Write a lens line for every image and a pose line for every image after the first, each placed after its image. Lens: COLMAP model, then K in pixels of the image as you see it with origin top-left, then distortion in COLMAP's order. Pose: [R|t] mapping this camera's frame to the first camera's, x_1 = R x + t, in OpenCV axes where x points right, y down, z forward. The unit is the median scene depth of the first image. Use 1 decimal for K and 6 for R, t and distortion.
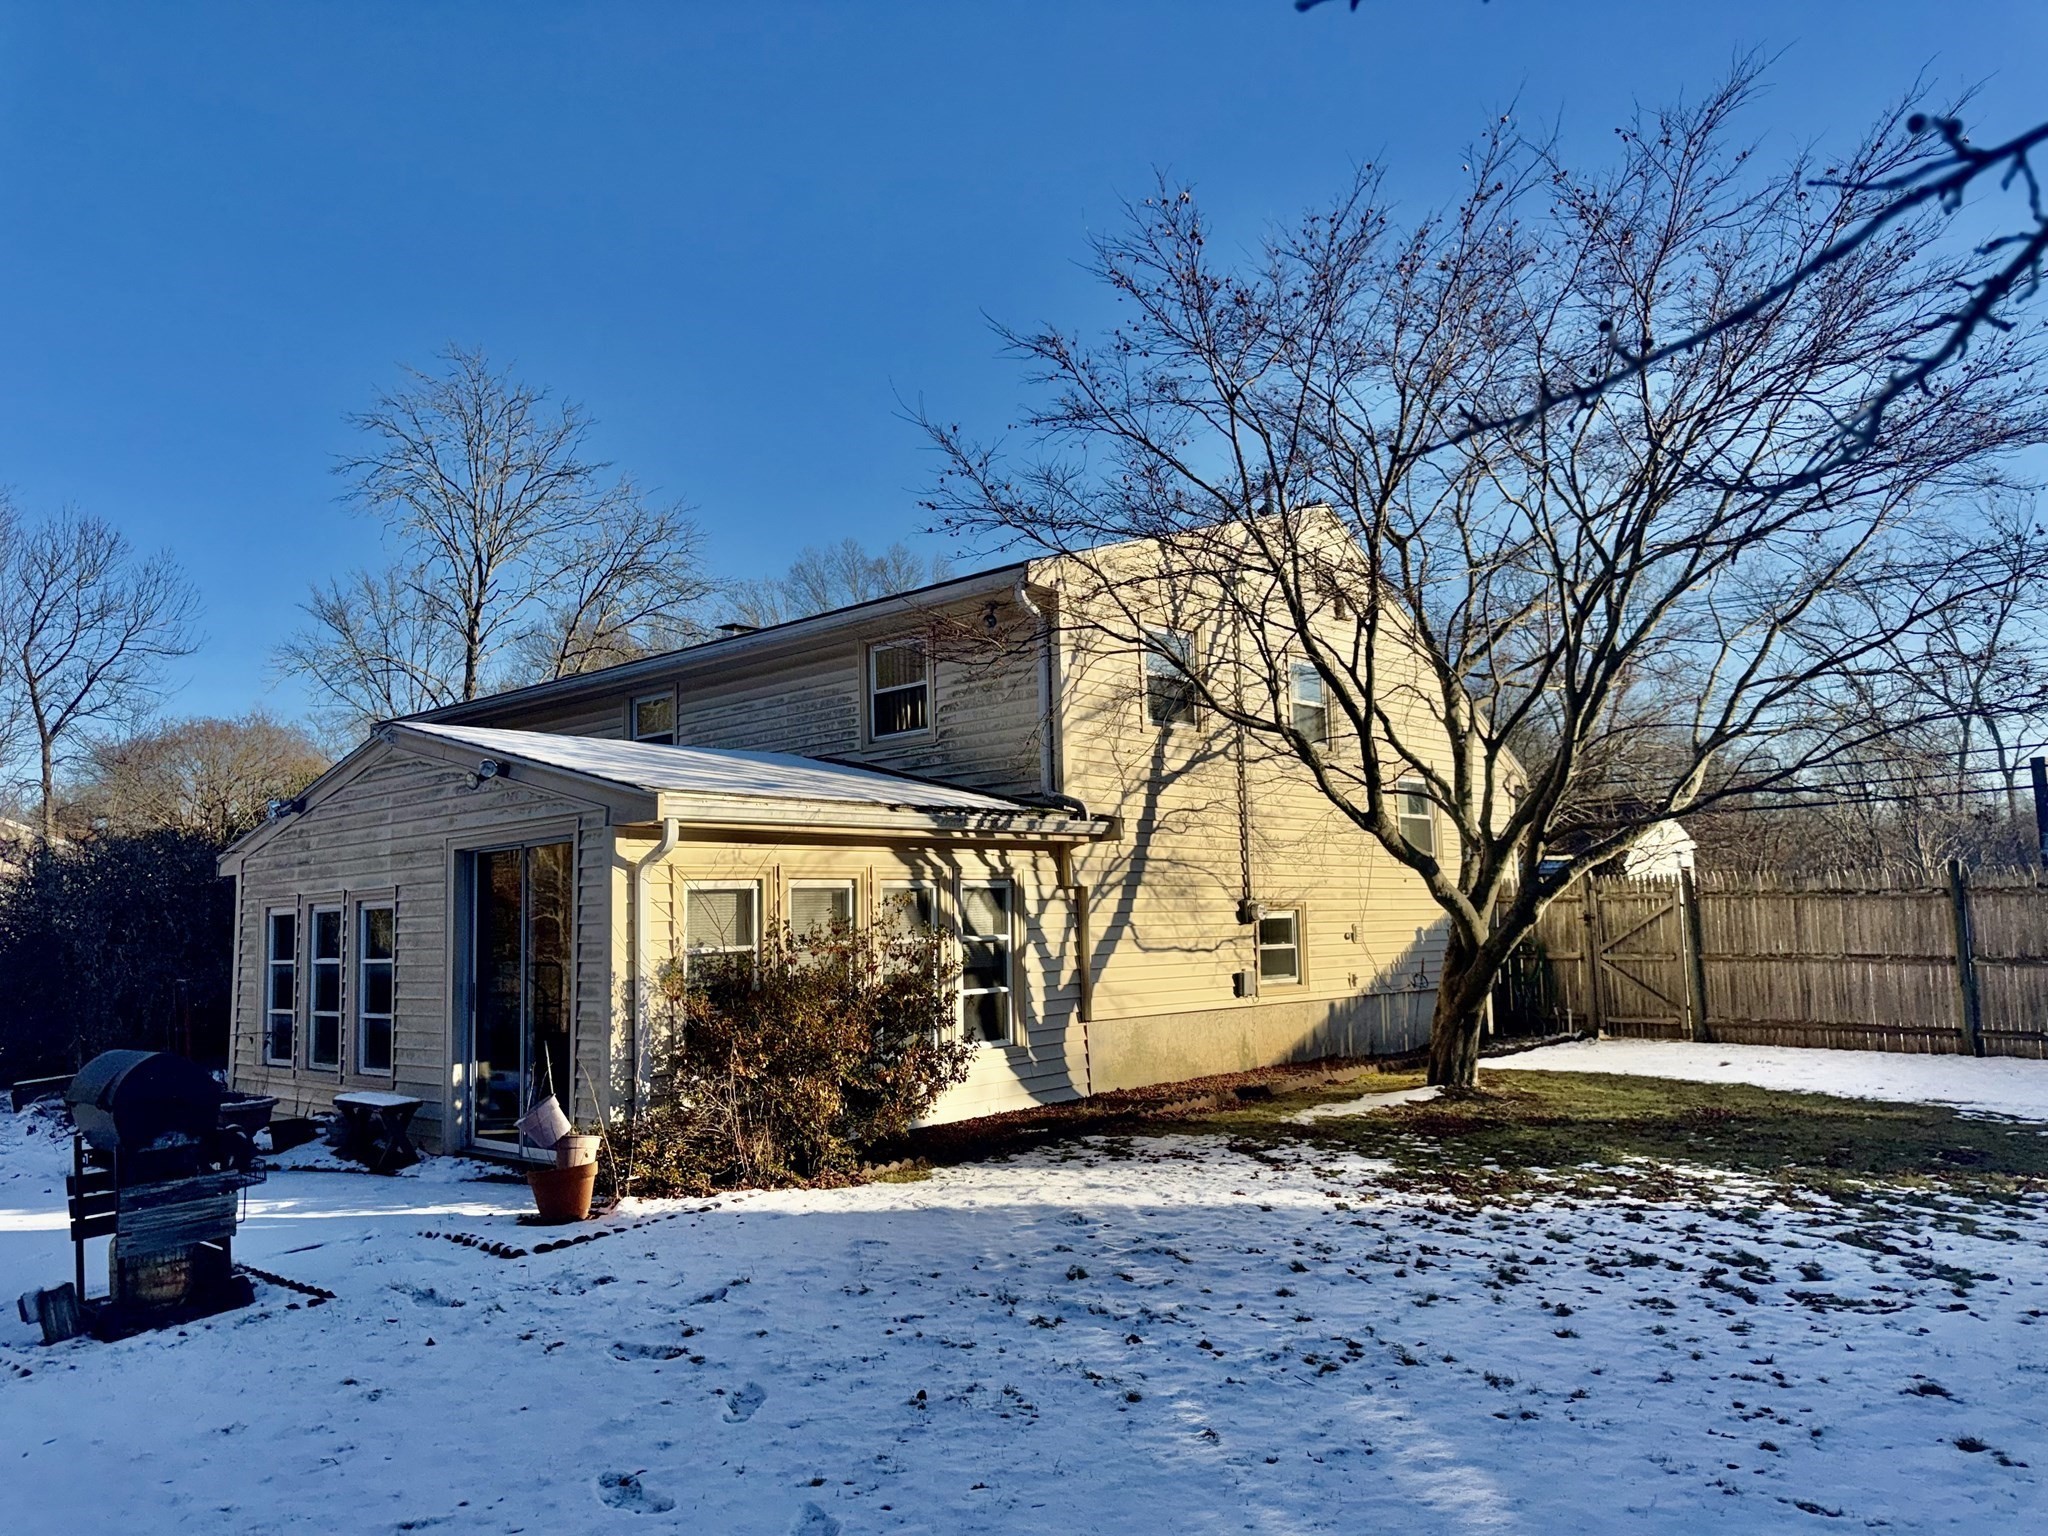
lens RADIAL K [[1445.9, 0, 1024.0], [0, 1445.9, 768.0], [0, 0, 1]] dist [0.084248, -0.181959]
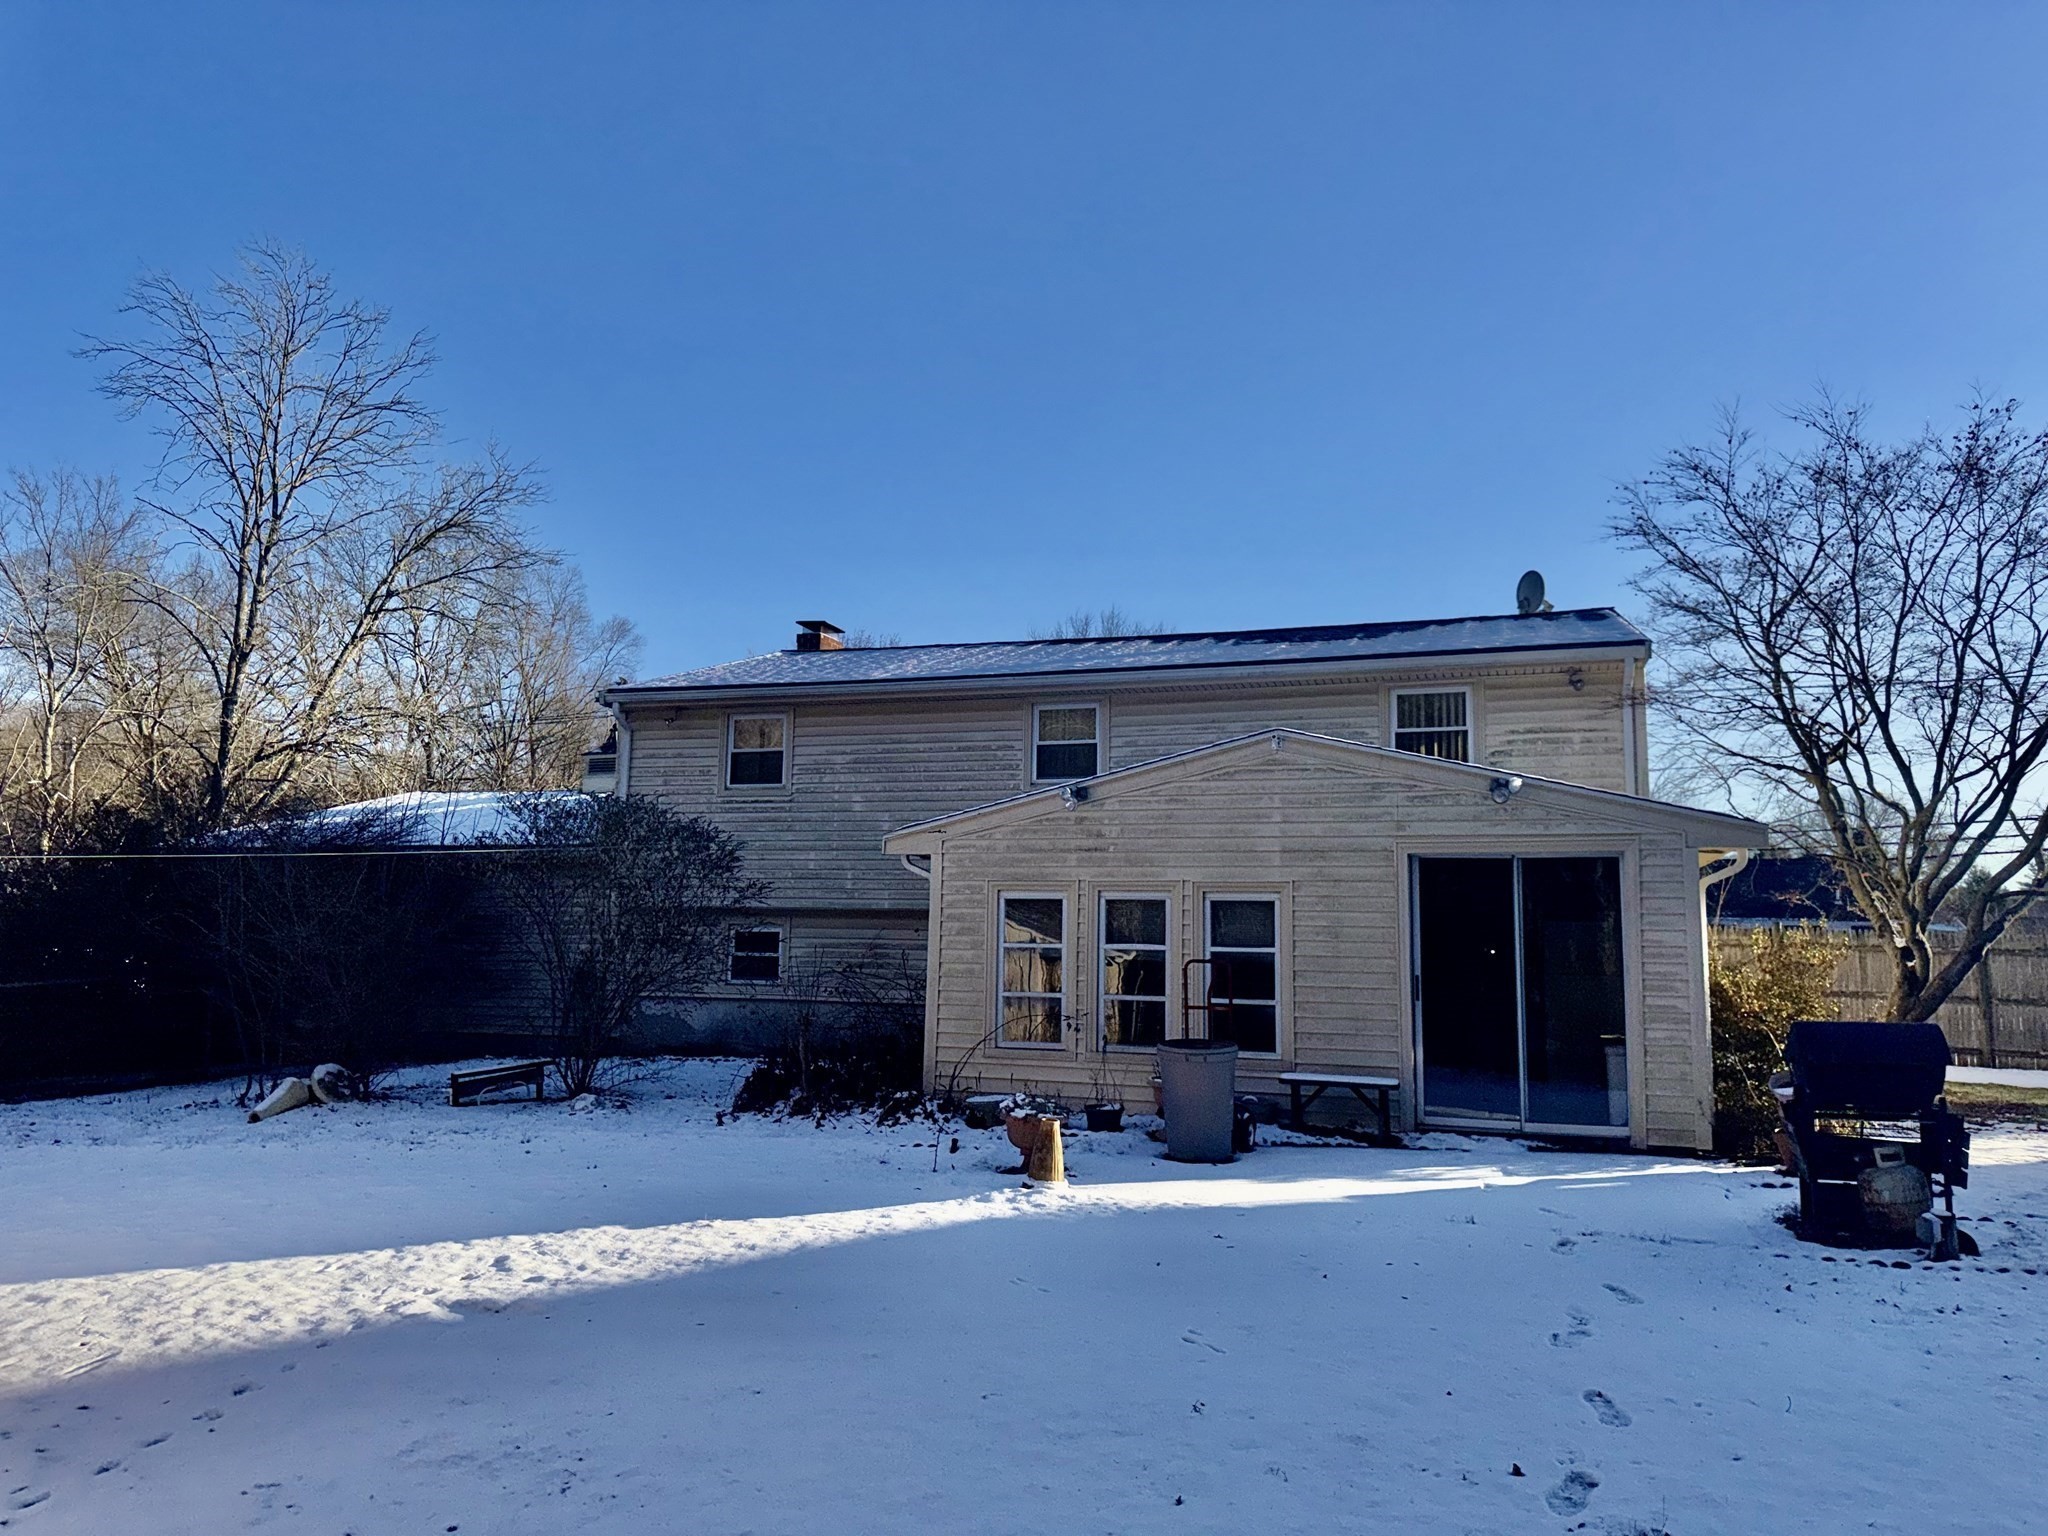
lens RADIAL K [[1445.9, 0, 1024.0], [0, 1445.9, 768.0], [0, 0, 1]] dist [0.084248, -0.181959]
pose [[0.926342, 0.091120, 0.365496, -0.728629], [-0.084733, 0.995840, -0.033513, 0.036152], [-0.367029, 0.000075, 0.930209, 0.053084]]
